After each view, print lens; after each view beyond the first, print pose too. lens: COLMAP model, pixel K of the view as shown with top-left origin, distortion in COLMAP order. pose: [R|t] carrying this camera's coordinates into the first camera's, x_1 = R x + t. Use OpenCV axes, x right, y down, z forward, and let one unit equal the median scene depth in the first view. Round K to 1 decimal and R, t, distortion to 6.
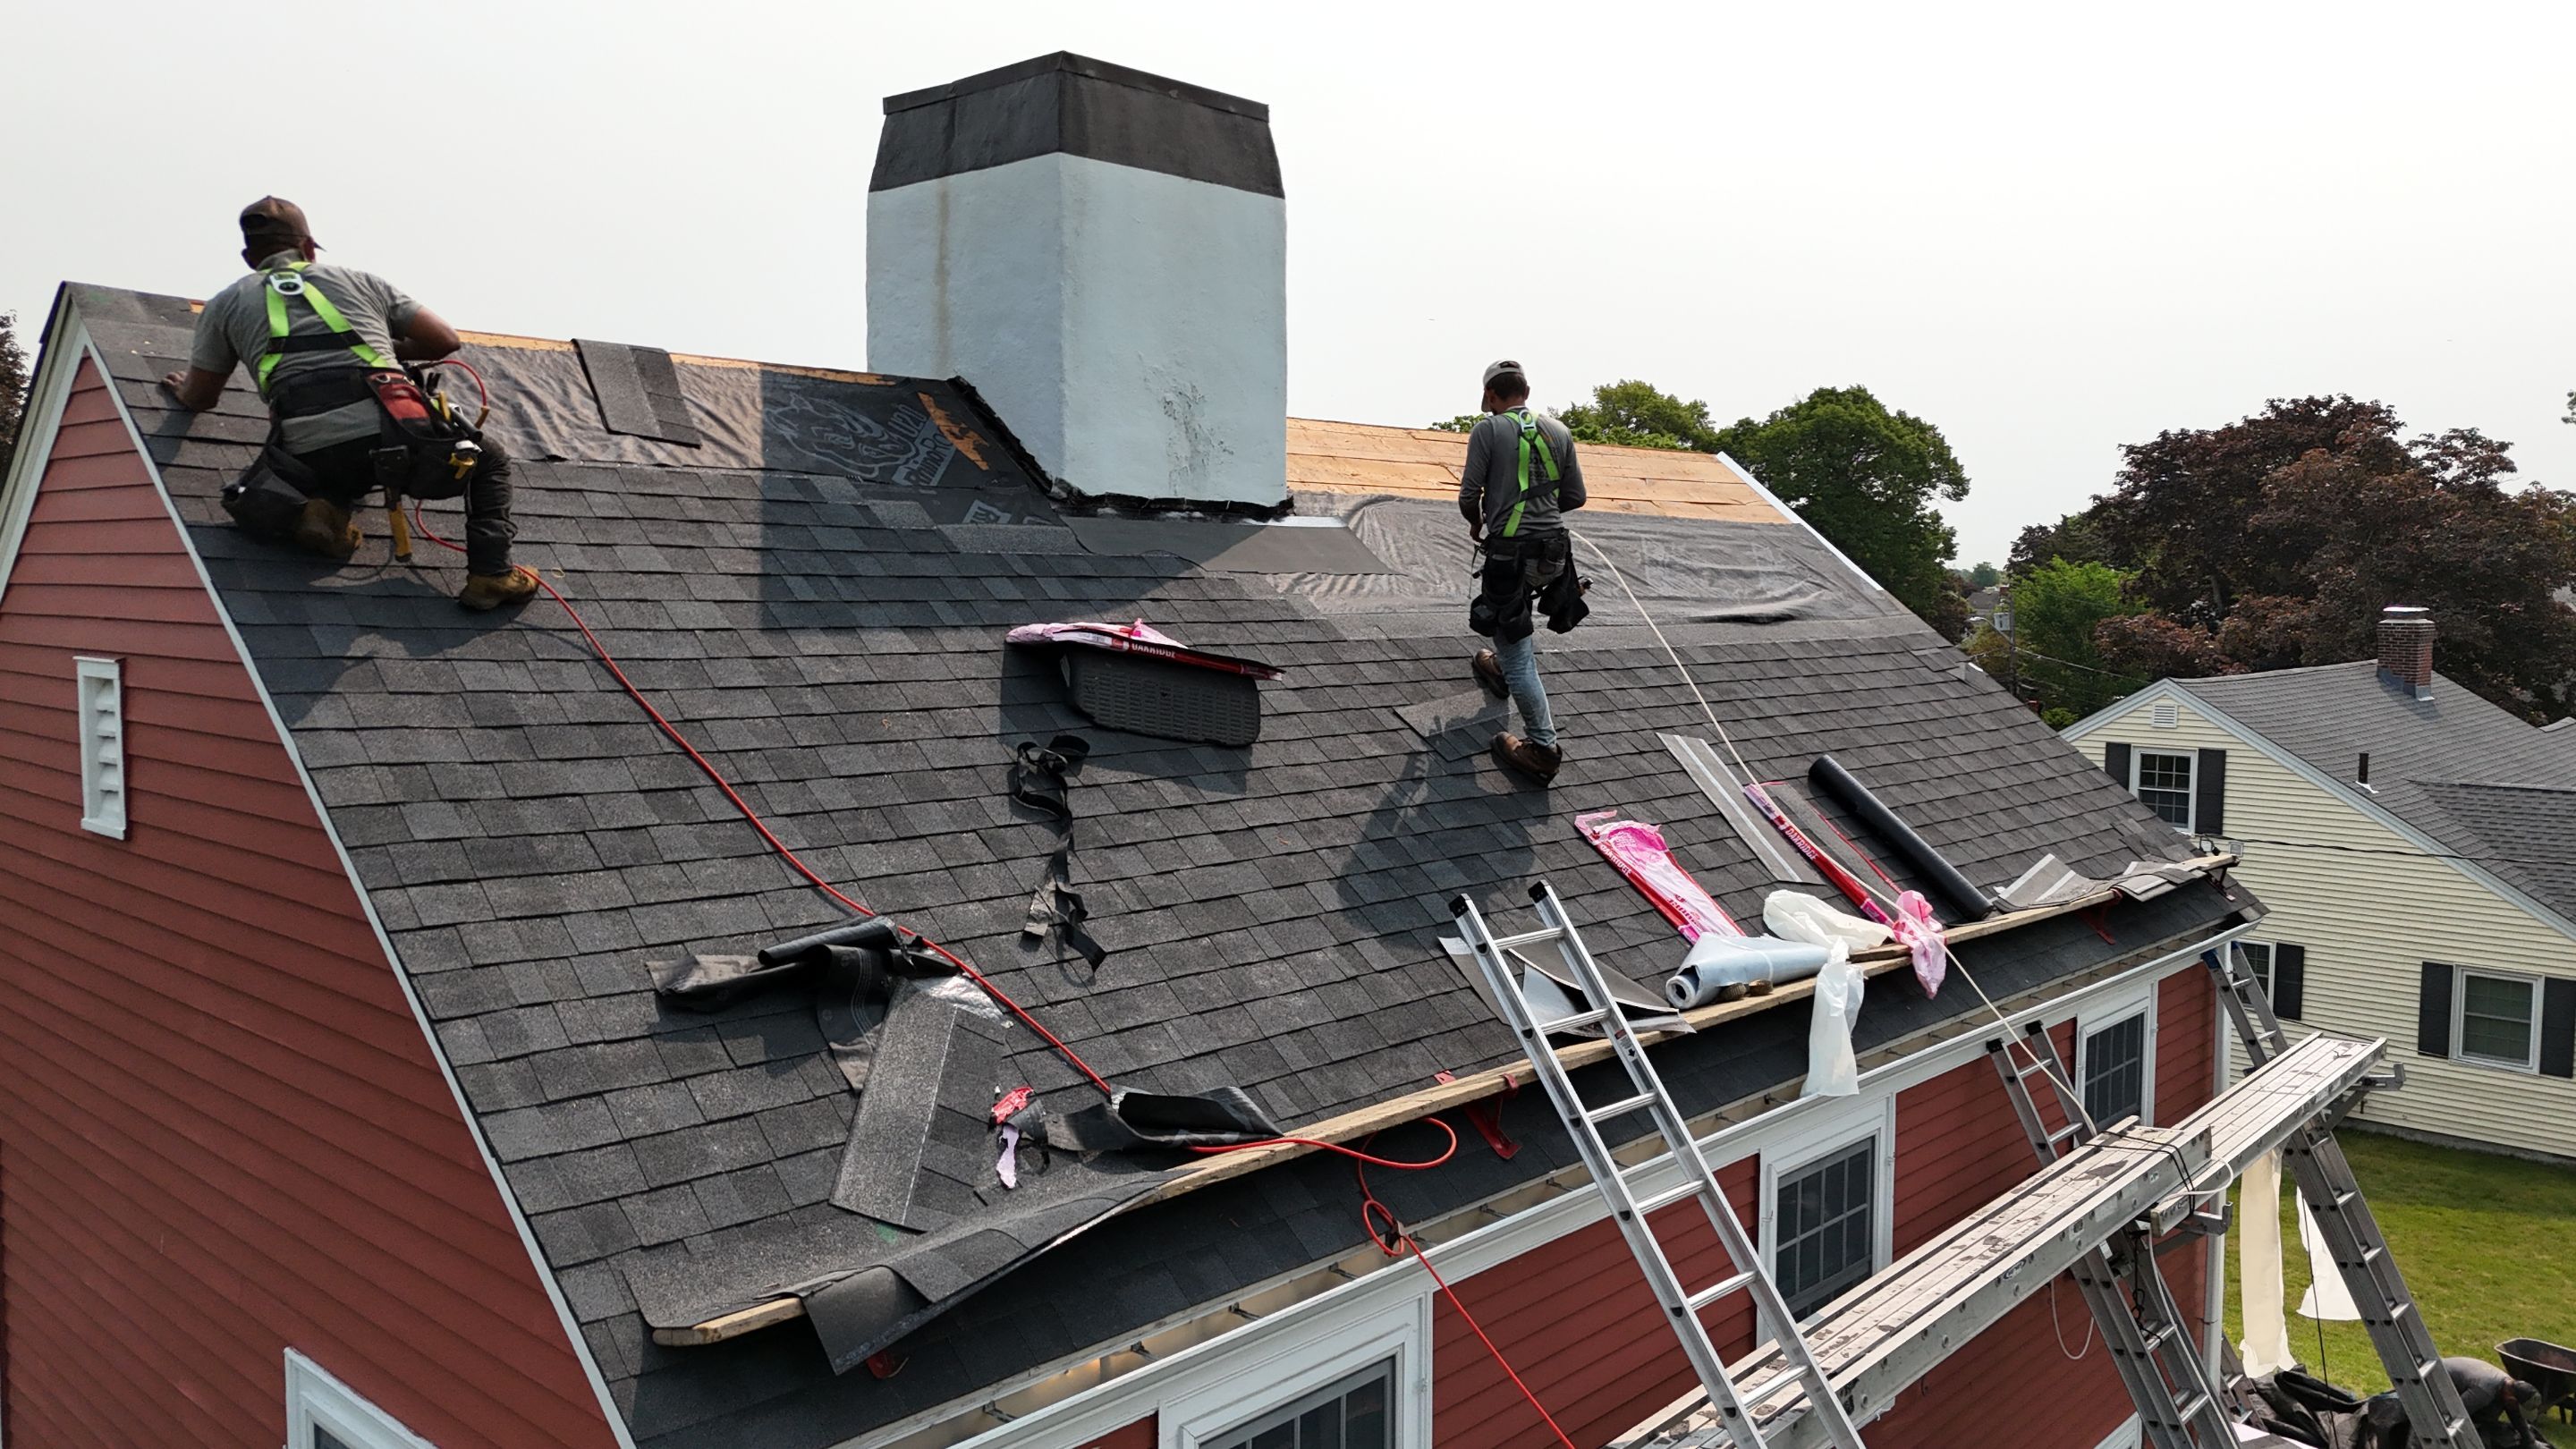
lens RADIAL K [[1894.6, 0, 1284.7], [0, 1894.6, 711.0], [0, 0, 1]] dist [0.063445, -0.041666]
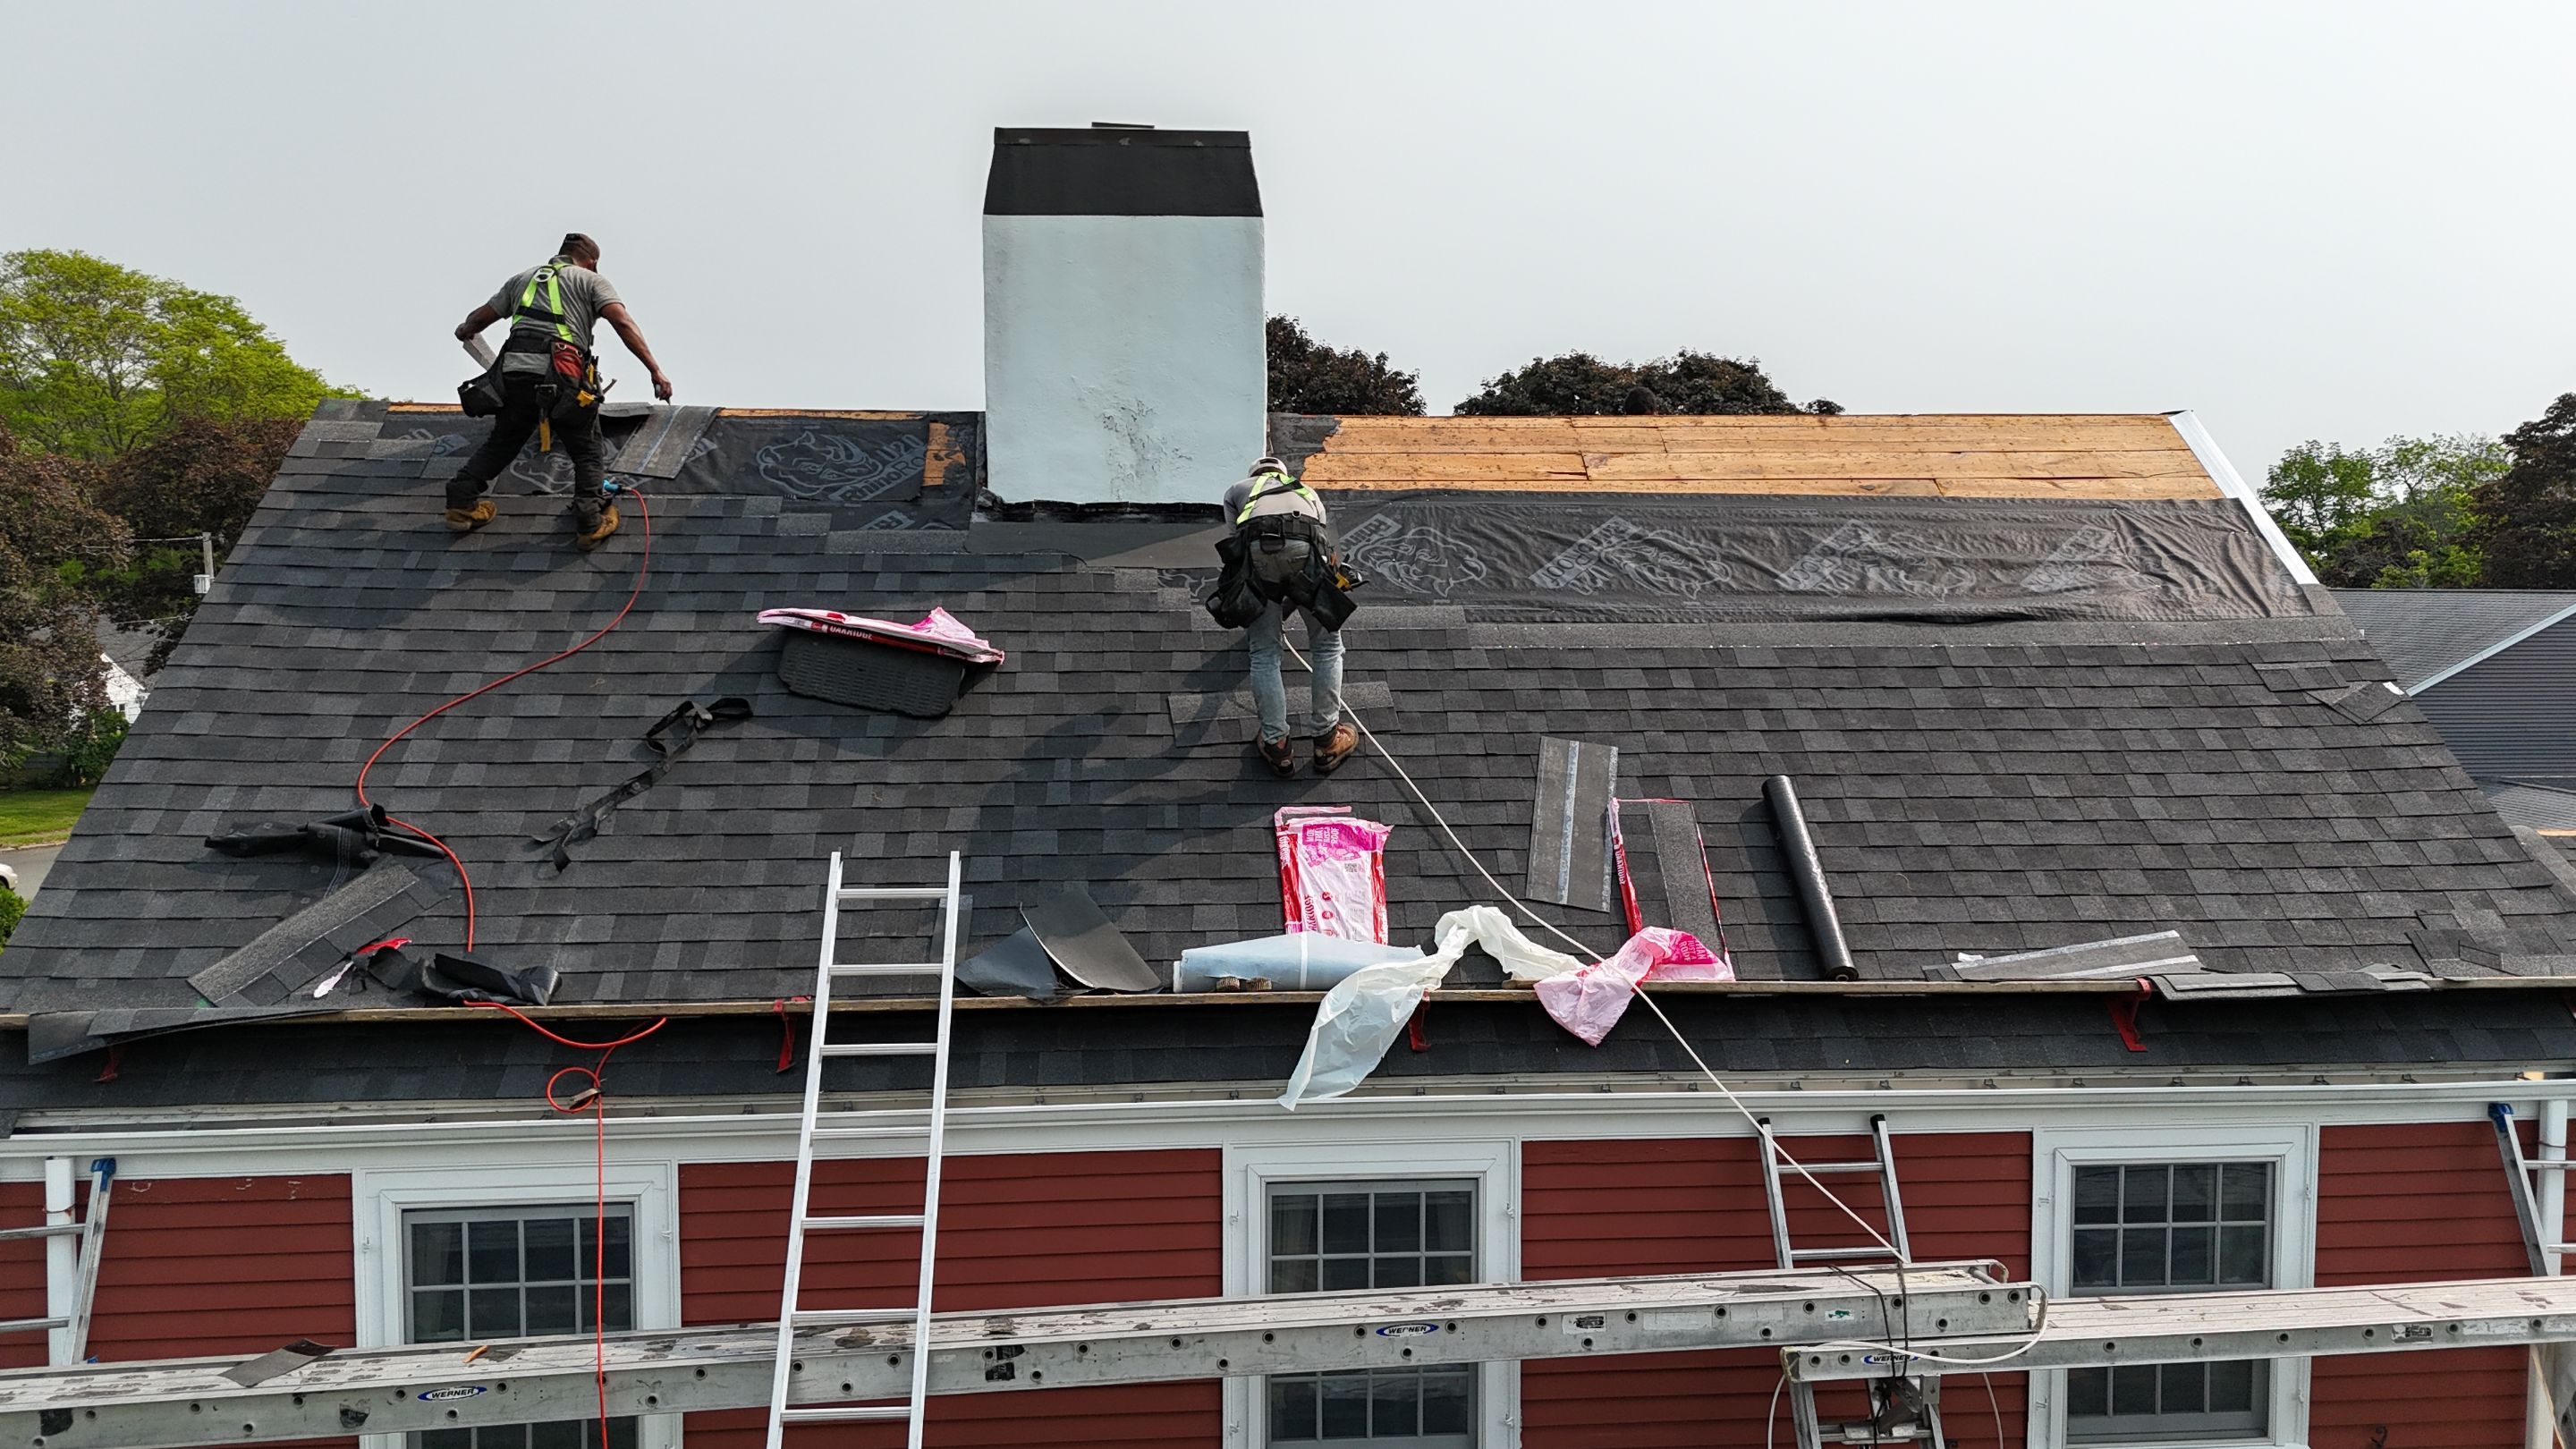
lens RADIAL K [[1869.3, 0, 1283.8], [0, 1869.3, 705.7], [0, 0, 1]] dist [0.060804, -0.059419]
pose [[0.737112, 0.041559, -0.674492, 0.791126], [-0.042557, 0.998981, 0.015045, -0.012679], [0.674430, 0.017614, 0.738129, 0.255795]]
